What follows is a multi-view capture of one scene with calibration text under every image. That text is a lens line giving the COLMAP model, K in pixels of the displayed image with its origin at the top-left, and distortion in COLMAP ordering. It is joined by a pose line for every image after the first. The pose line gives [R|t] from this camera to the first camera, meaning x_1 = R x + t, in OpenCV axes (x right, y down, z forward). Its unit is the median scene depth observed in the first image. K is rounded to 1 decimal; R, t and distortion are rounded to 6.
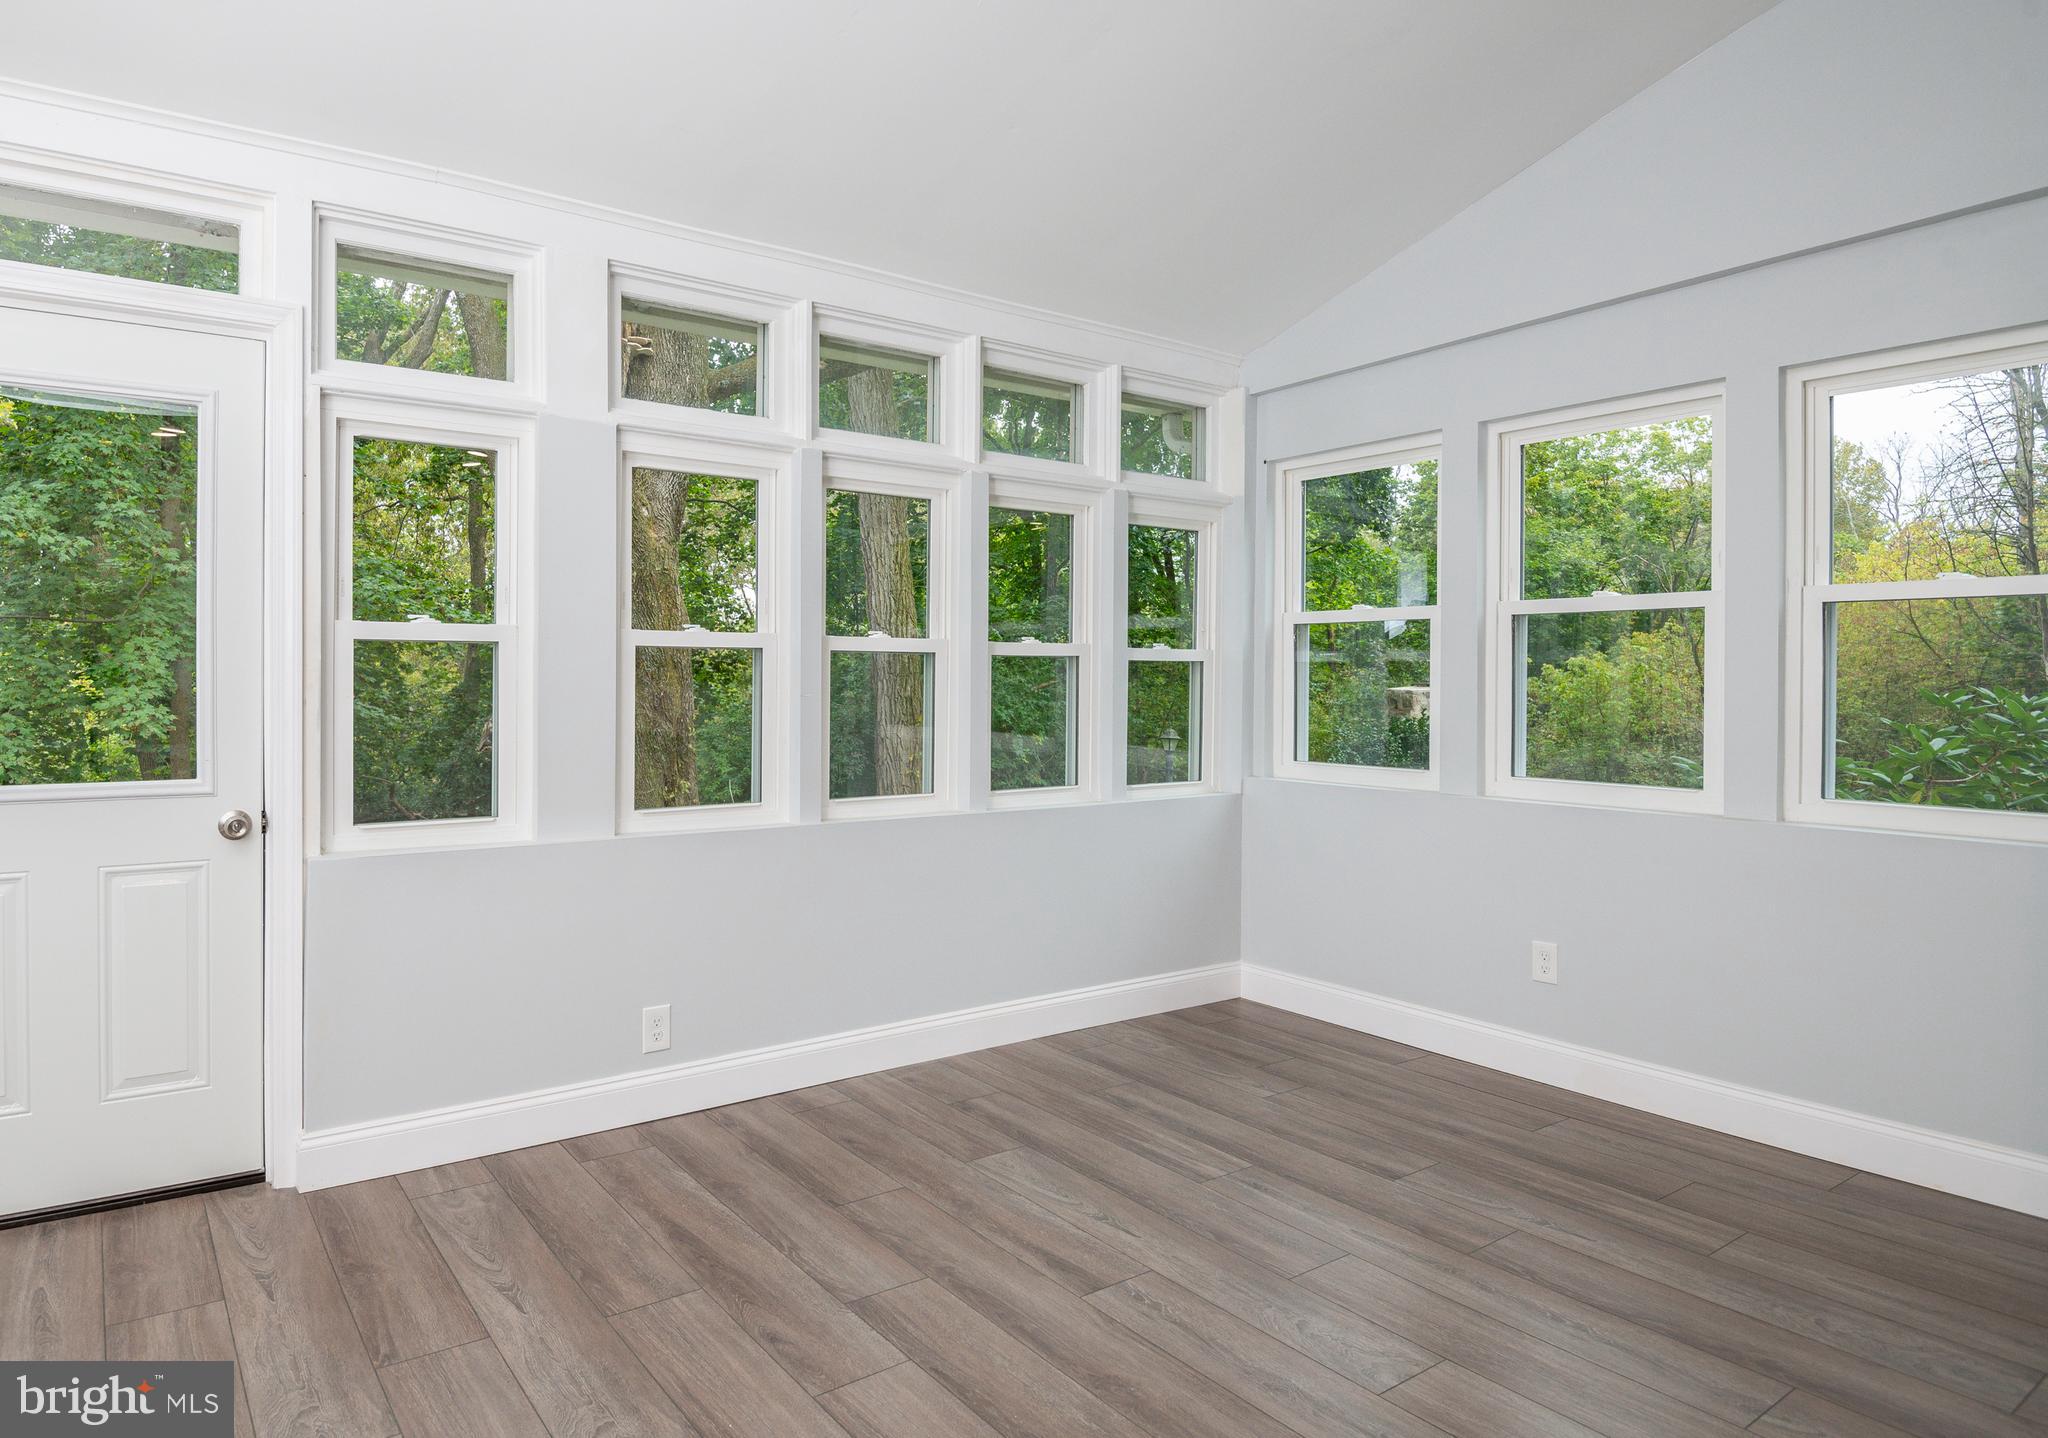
lens RADIAL K [[1177.9, 0, 1024.0], [0, 1177.9, 699.9], [0, 0, 1]] dist [-0.030052, -0.001547]
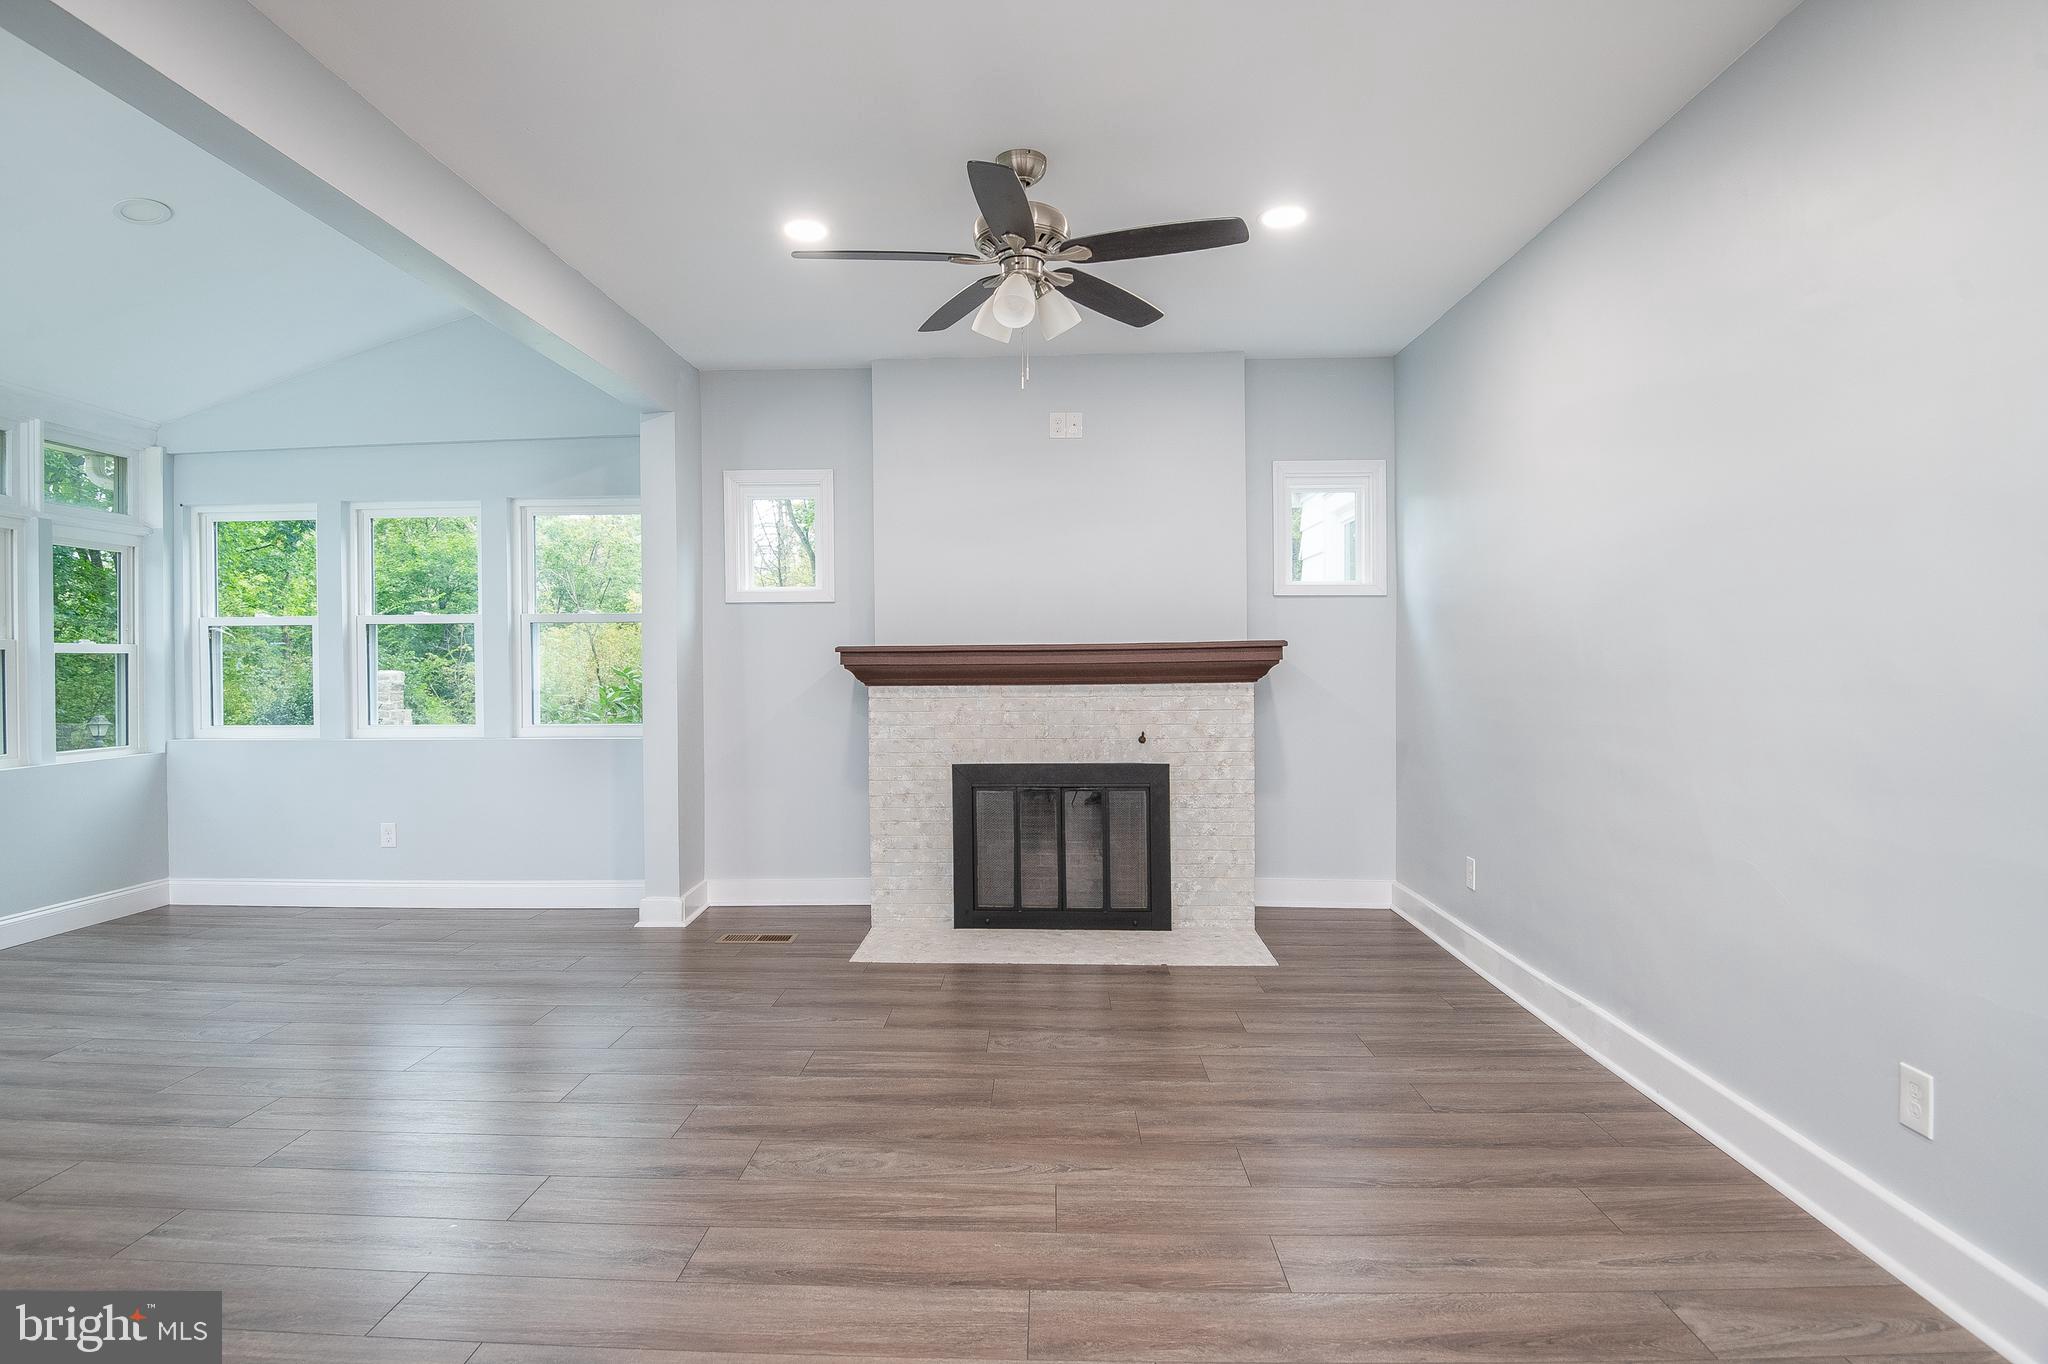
lens RADIAL K [[1052.2, 0, 1027.8], [0, 1052.2, 673.0], [0, 0, 1]] dist [-0.035822, -0.002729]
pose [[0.650813, -0.015439, 0.759081, -0.060093], [0.021830, 0.999760, 0.001618, 0.009560], [-0.758924, 0.015517, 0.650994, -0.510806]]
